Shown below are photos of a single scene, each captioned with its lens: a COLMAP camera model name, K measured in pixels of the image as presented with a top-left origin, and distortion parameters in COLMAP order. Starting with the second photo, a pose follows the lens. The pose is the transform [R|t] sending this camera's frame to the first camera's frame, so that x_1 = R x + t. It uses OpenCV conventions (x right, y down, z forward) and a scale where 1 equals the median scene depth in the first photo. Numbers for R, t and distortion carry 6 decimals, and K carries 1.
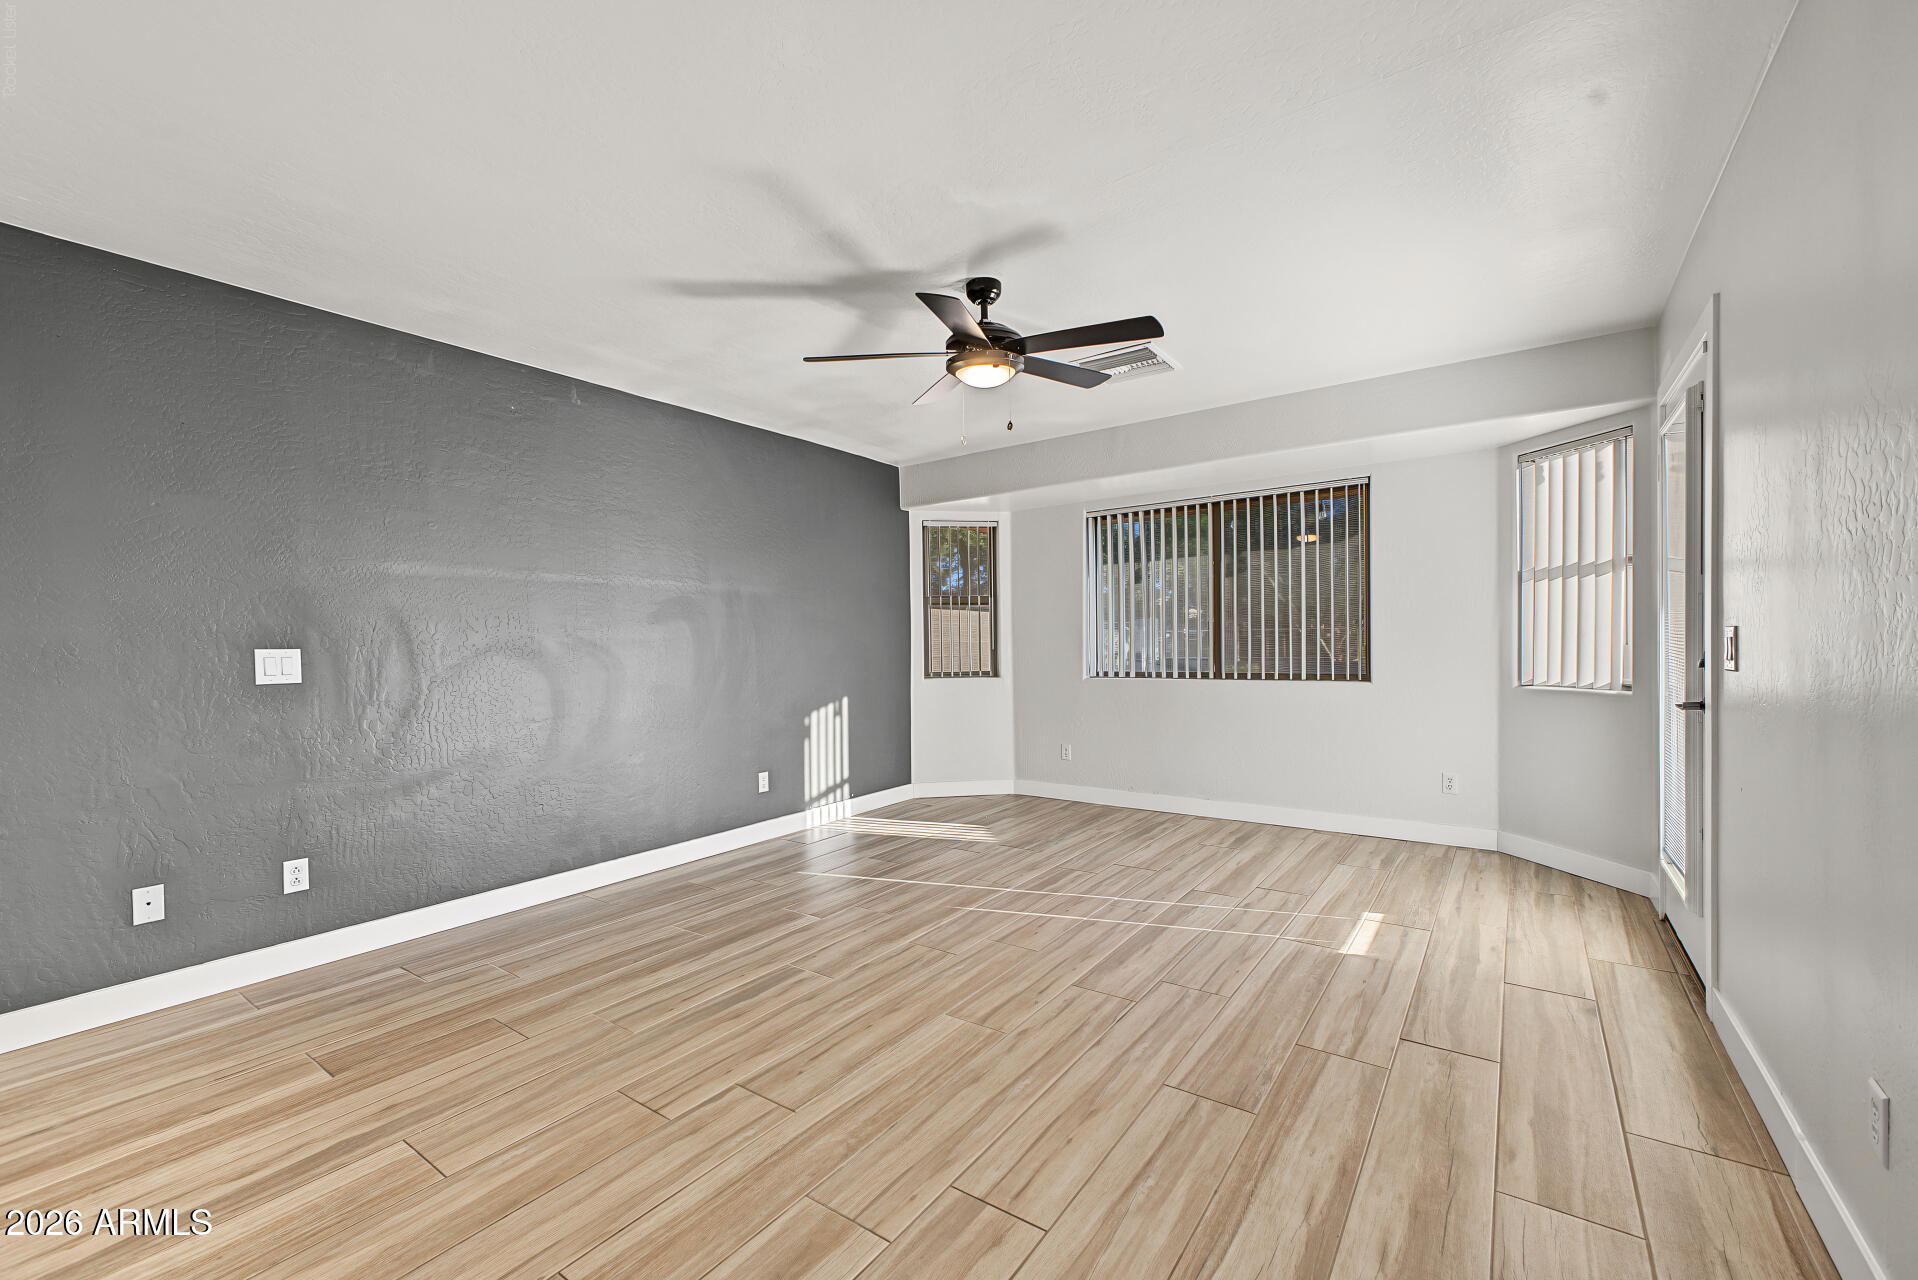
lens RADIAL K [[752.8, 0, 943.0], [0, 752.8, 654.3], [0, 0, 1]] dist [0.015828, -0.004960]
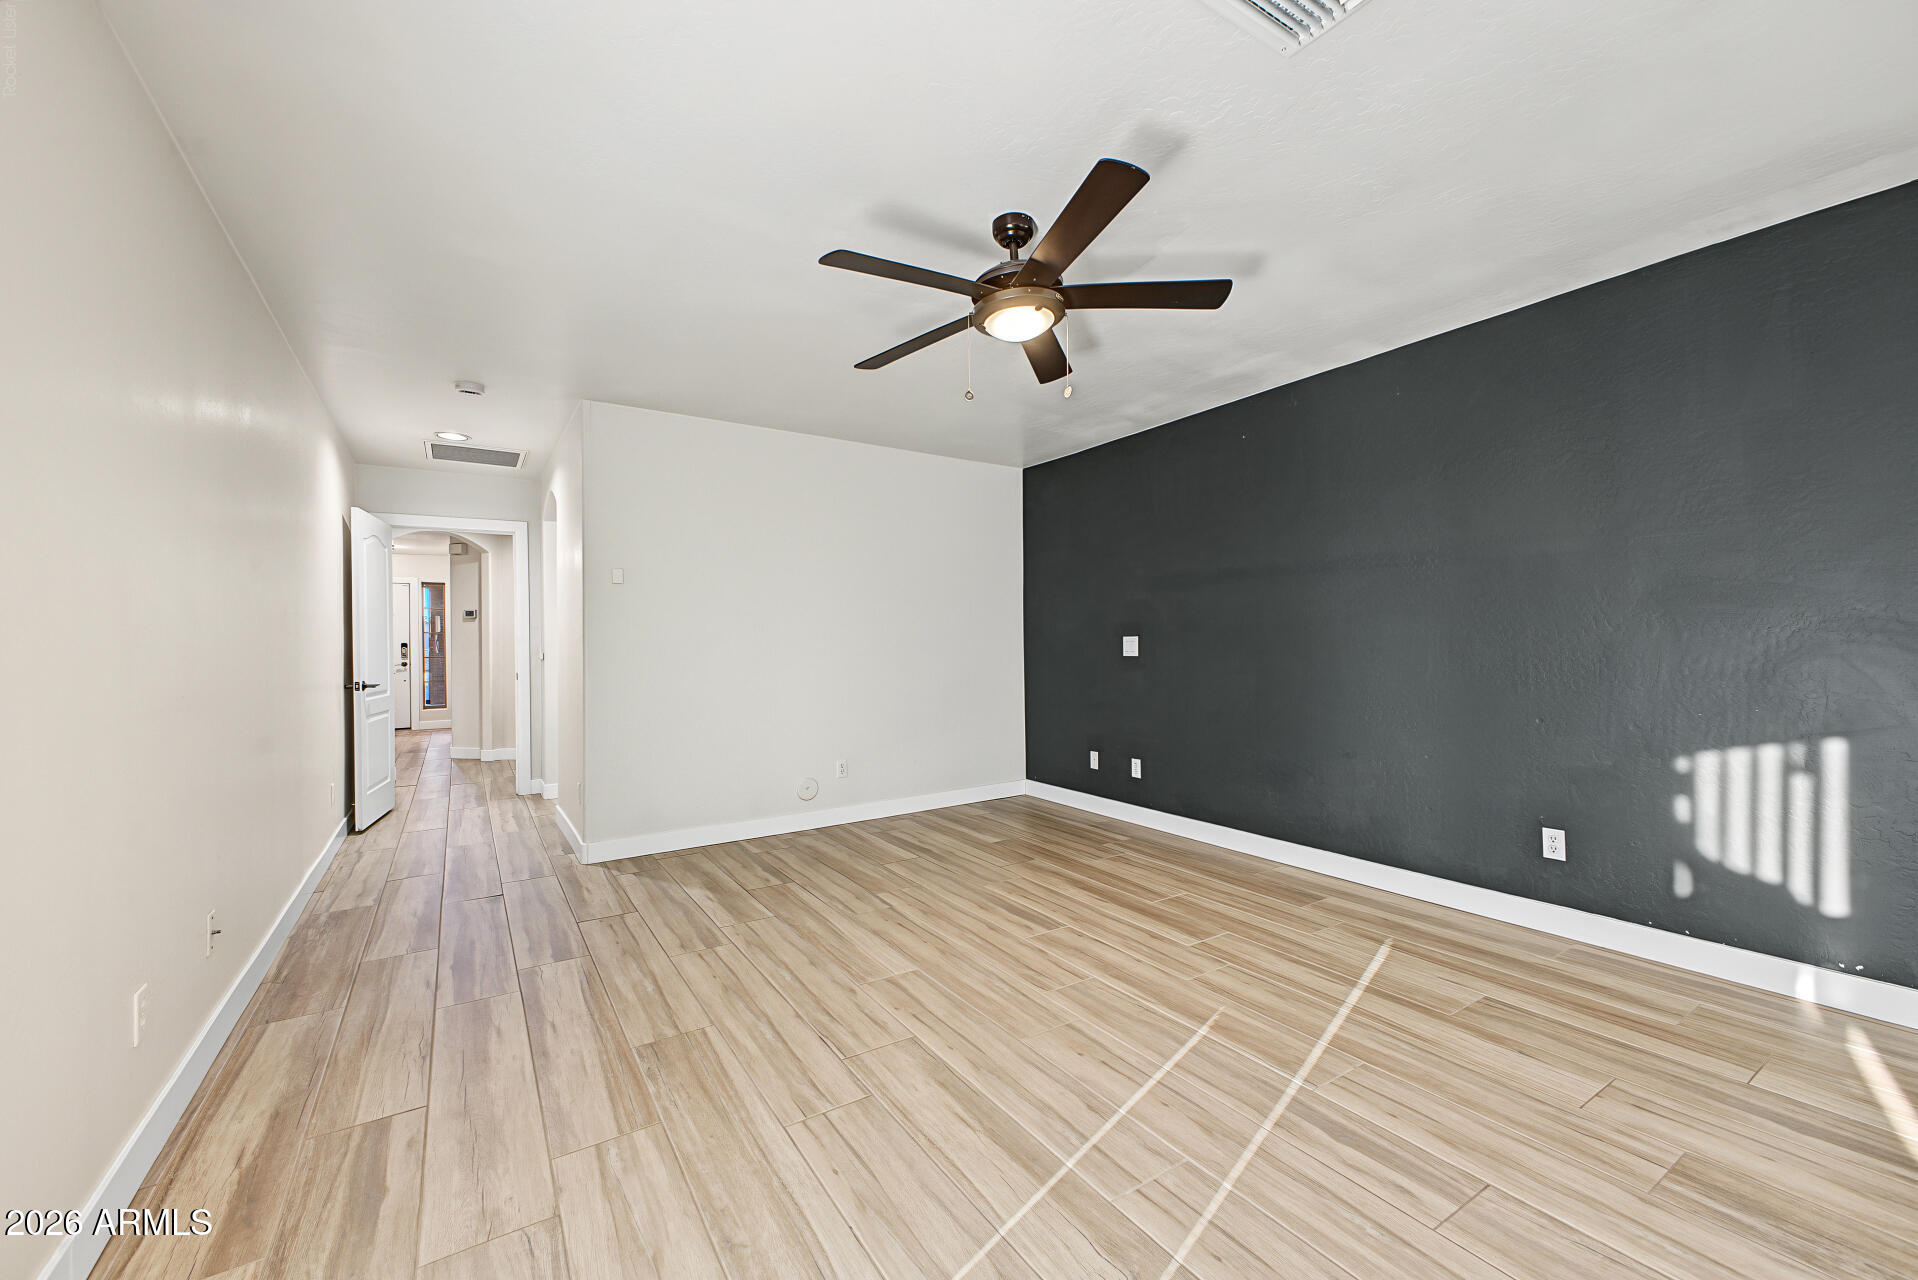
lens RADIAL K [[752.8, 0, 942.5], [0, 752.8, 638.1], [0, 0, 1]] dist [0.015828, -0.004960]
pose [[-0.341752, 0.018010, -0.939618, 0.932856], [0.001916, 0.999828, 0.018467, -0.022373], [0.939788, 0.004511, -0.341727, 1.297061]]
